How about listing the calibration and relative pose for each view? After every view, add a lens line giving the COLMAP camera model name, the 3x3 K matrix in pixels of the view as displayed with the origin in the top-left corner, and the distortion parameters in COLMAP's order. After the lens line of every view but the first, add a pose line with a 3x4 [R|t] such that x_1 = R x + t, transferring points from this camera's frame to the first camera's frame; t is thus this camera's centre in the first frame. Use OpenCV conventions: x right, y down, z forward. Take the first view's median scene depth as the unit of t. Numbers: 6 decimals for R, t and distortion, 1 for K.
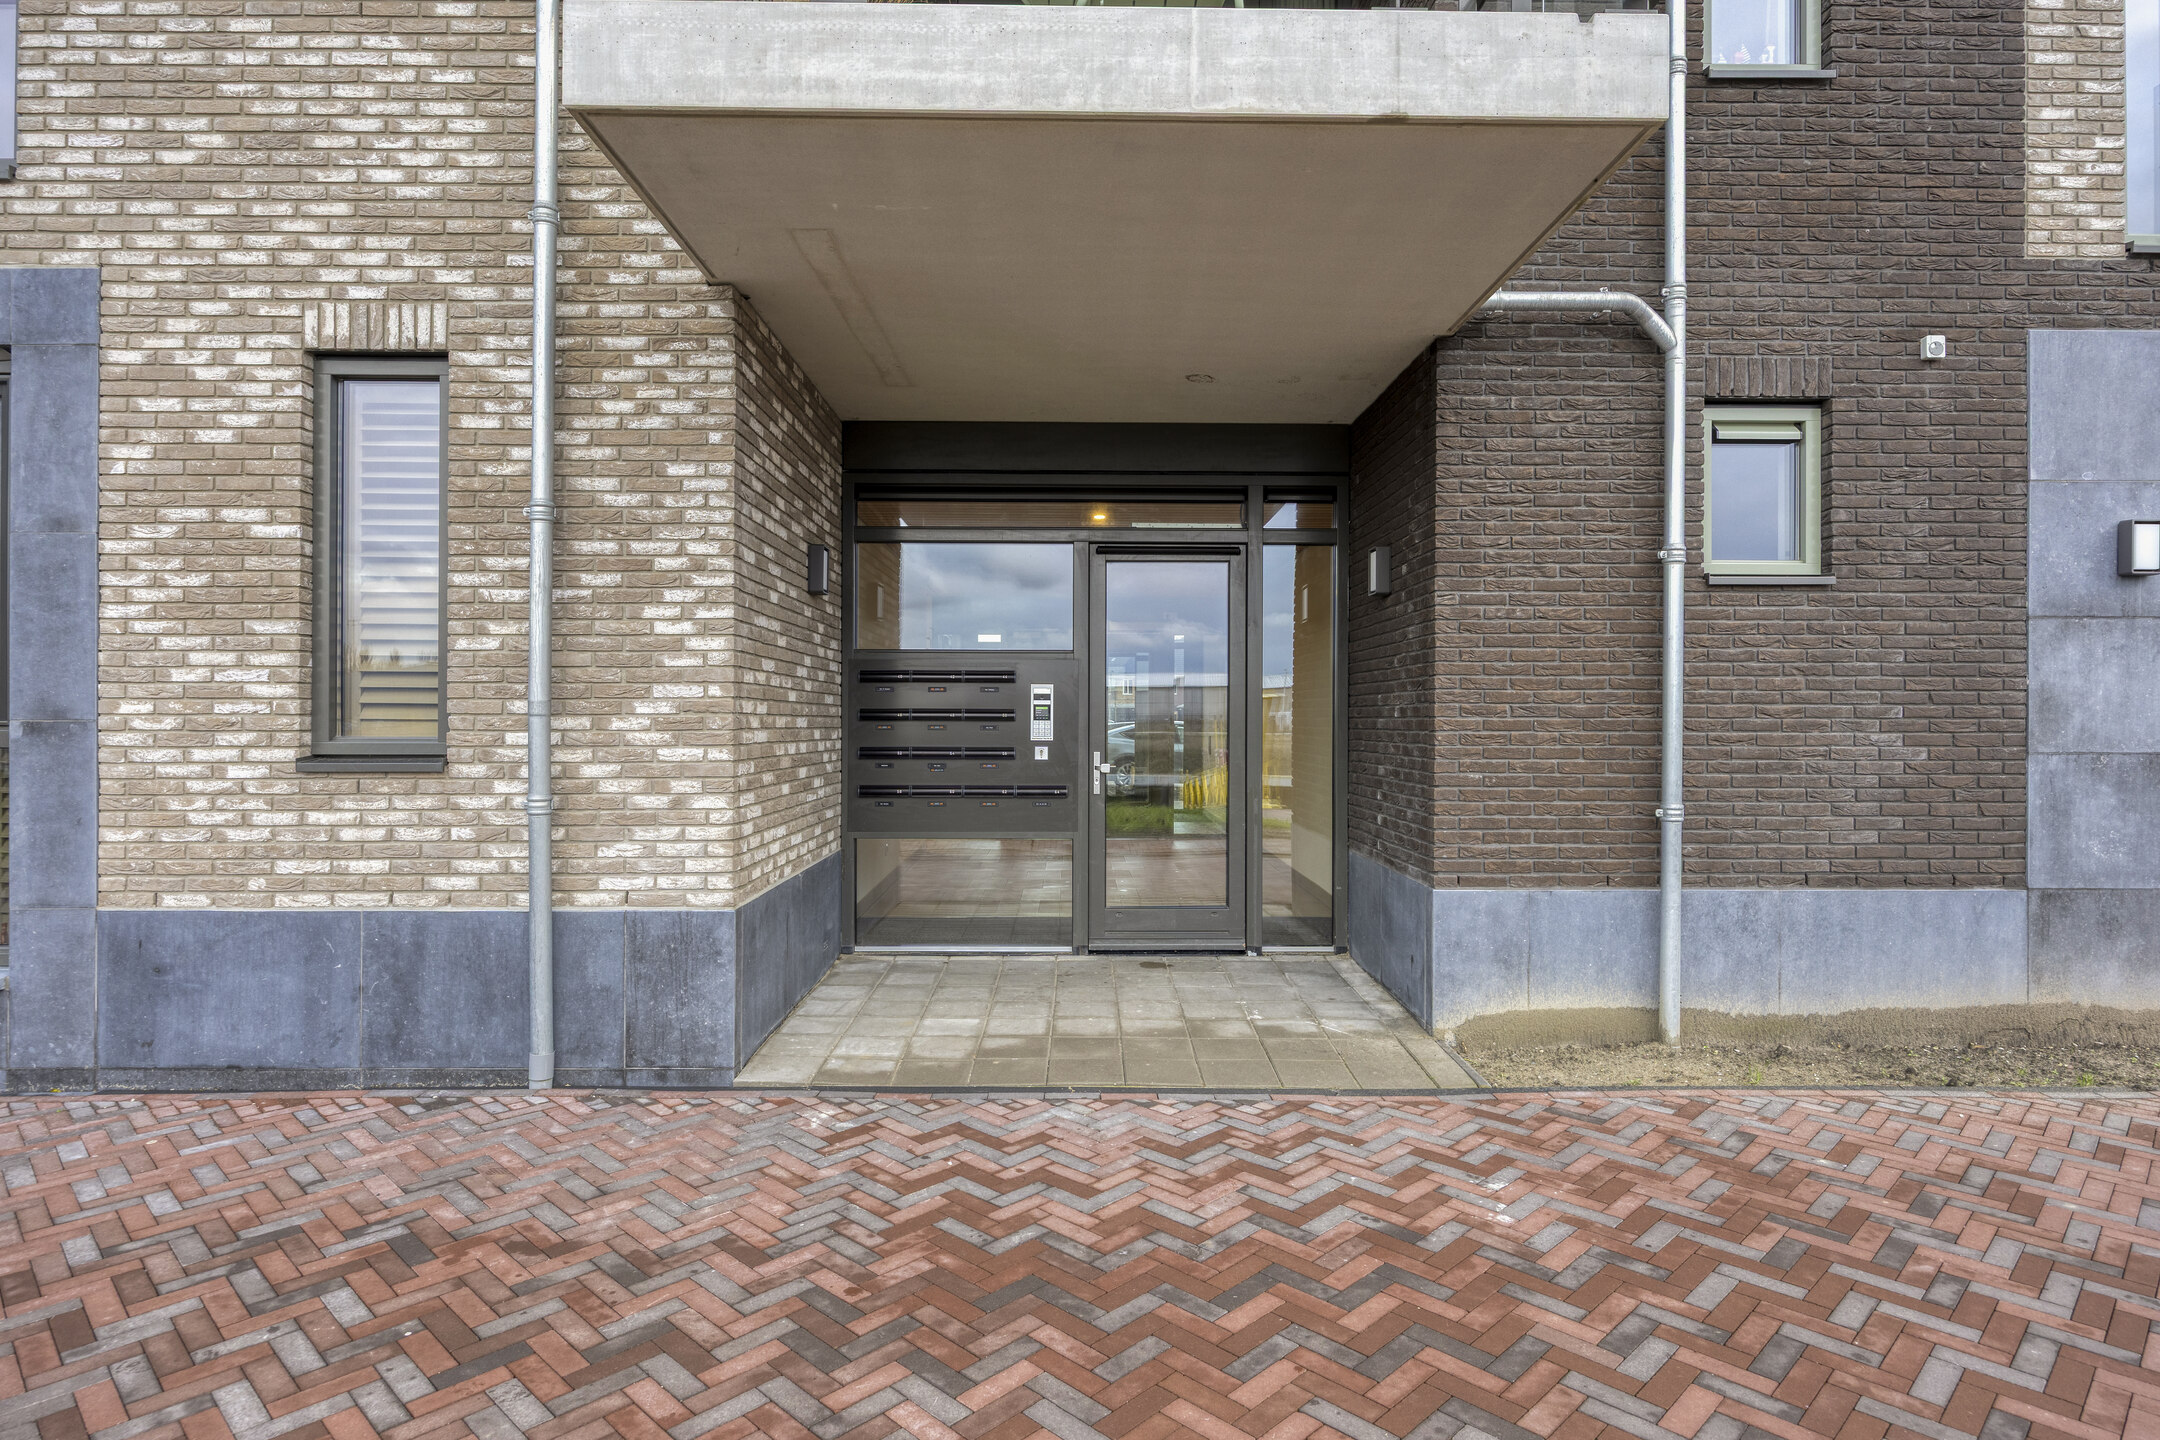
lens RADIAL K [[1203.2, 0, 1080.3], [0, 1203.2, 721.2], [0, 0, 1]] dist [-0.005139, 0.000015]
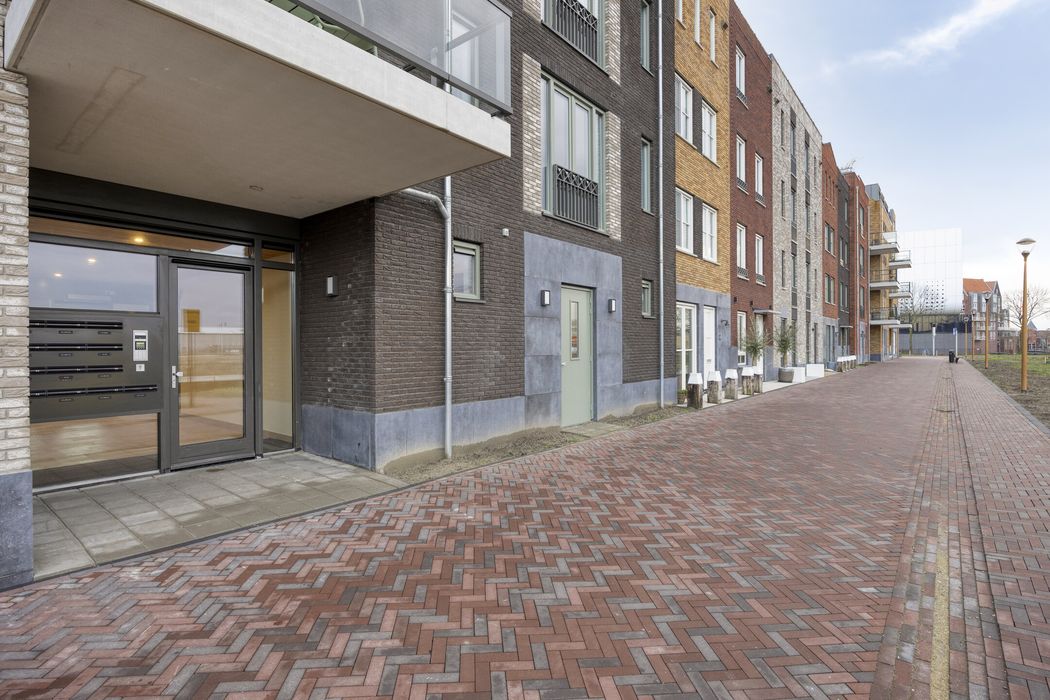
lens RADIAL K [[515.2, 0, 528.8], [0, 515.2, 350.8], [0, 0, 1]] dist [-0.009889, -0.001075]
pose [[0.641186, -0.012019, 0.767291, -0.333036], [0.009341, 0.999925, 0.007858, 0.000285], [-0.767328, 0.002129, 0.641251, 0.055959]]
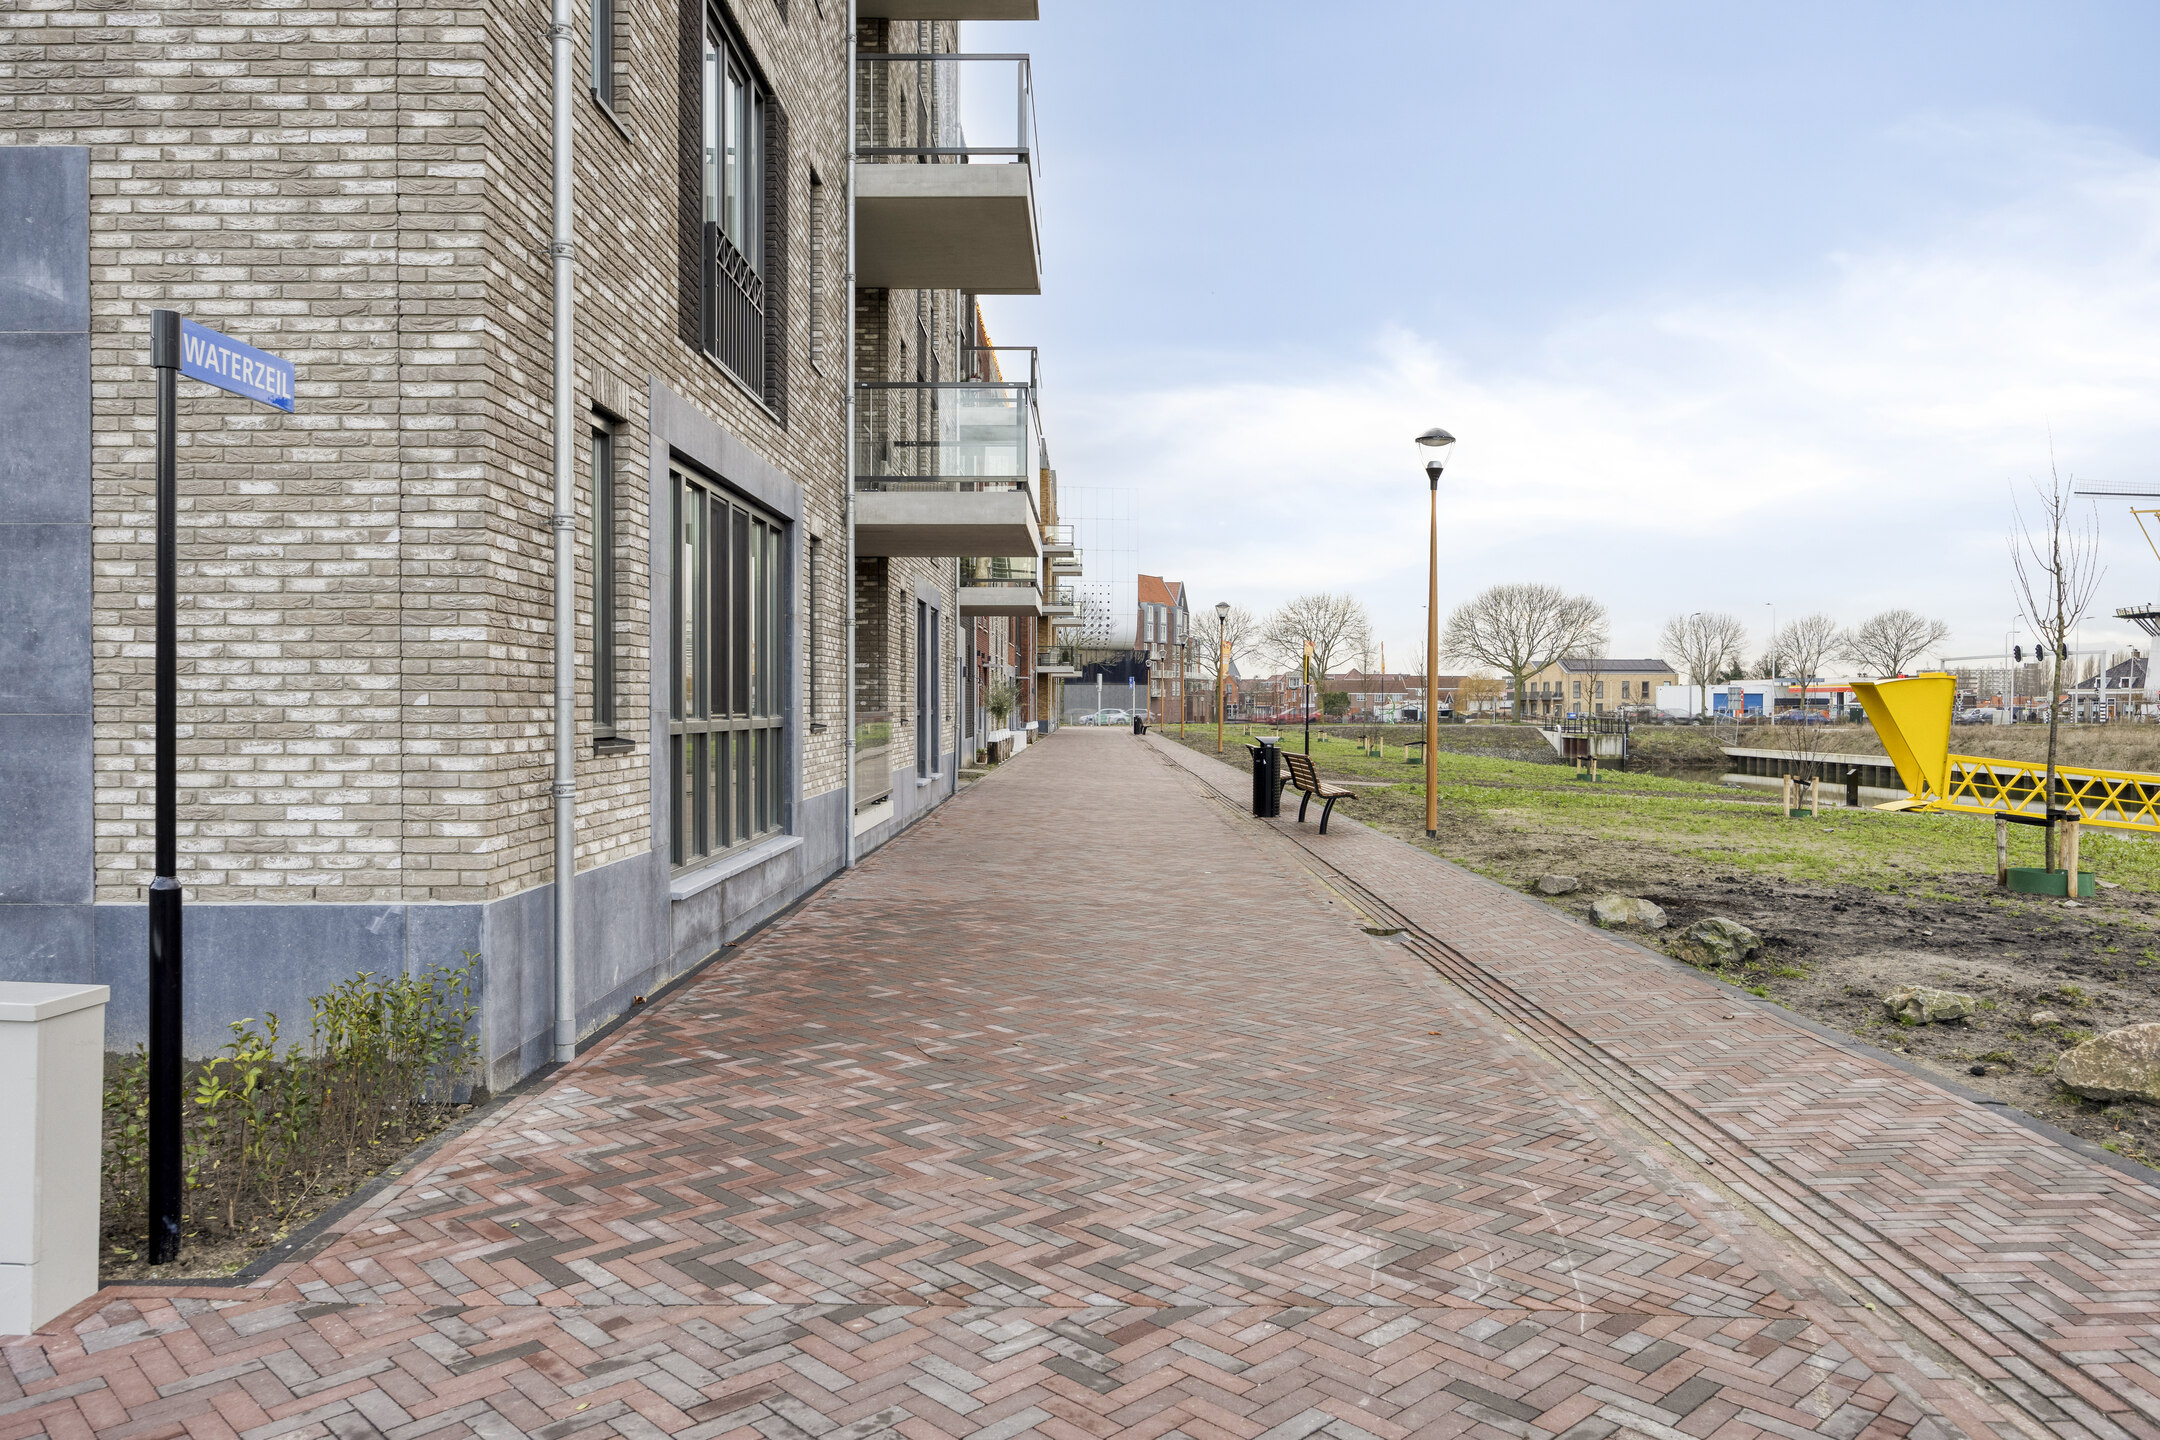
lens RADIAL K [[1530.0, 0, 1079.3], [0, 1530.0, 719.0], [0, 0, 1]] dist [0.000995, 0.000018]
pose [[0.017723, -0.012393, 0.999766, -6.183141], [-0.002946, 0.999918, 0.012447, -0.036786], [-0.999839, -0.003166, 0.017685, 0.477787]]
